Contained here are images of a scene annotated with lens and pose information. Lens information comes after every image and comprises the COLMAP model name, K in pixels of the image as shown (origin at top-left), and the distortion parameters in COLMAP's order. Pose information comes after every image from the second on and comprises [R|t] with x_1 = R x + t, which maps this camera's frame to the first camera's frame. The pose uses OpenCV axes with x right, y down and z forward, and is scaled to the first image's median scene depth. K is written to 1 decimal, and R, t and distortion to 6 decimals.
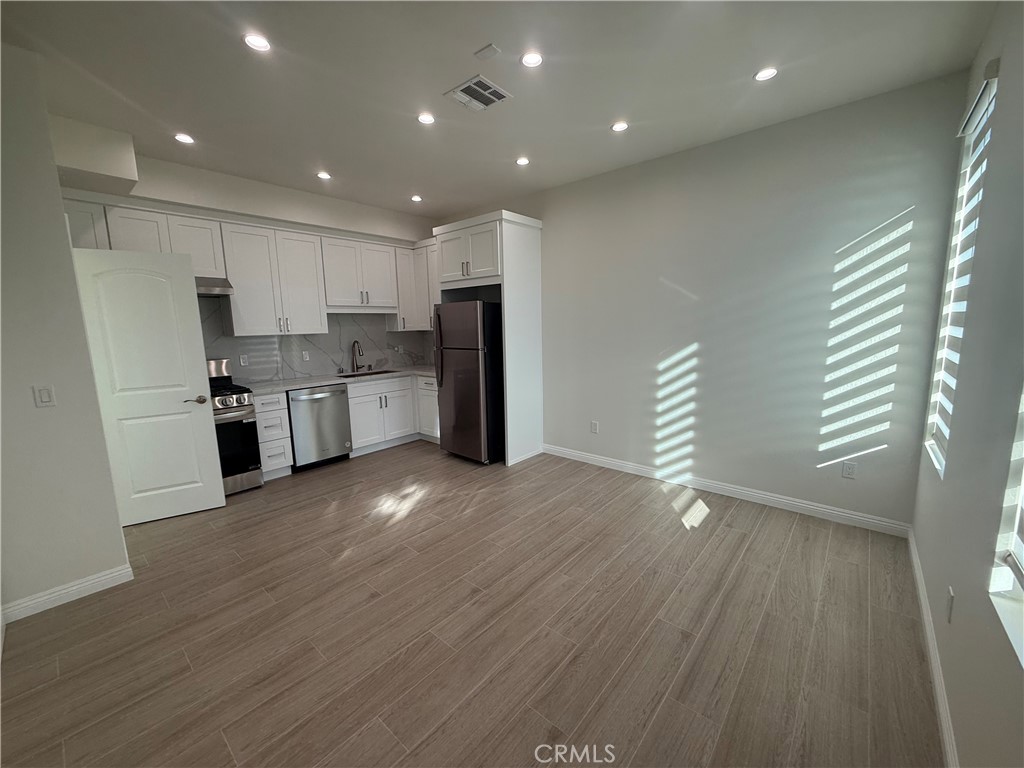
lens RADIAL K [[408.8, 0, 510.9], [0, 408.8, 384.5], [0, 0, 1]] dist [-0.001413, 0.000197]
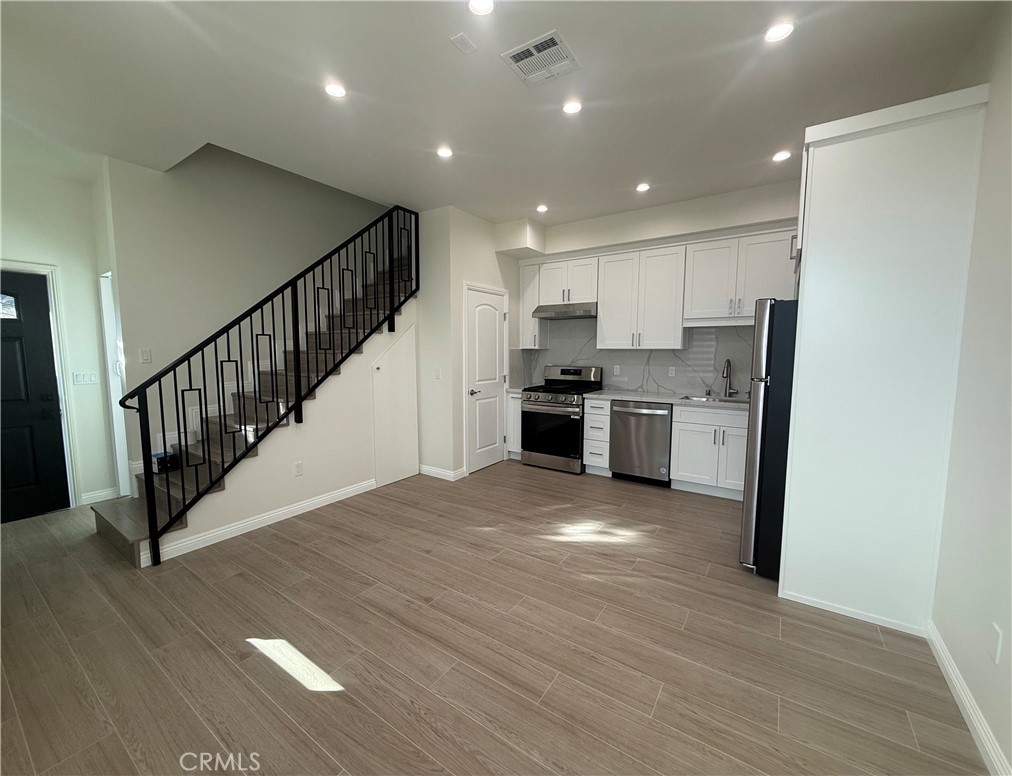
lens RADIAL K [[414.3, 0, 494.5], [0, 414.3, 389.3], [0, 0, 1]] dist [-0.001709, -0.000436]
pose [[0.099838, 0.118227, -0.987955, 0.542298], [-0.148007, 0.983634, 0.102753, -0.084705], [0.983934, 0.135966, 0.115703, 0.598774]]
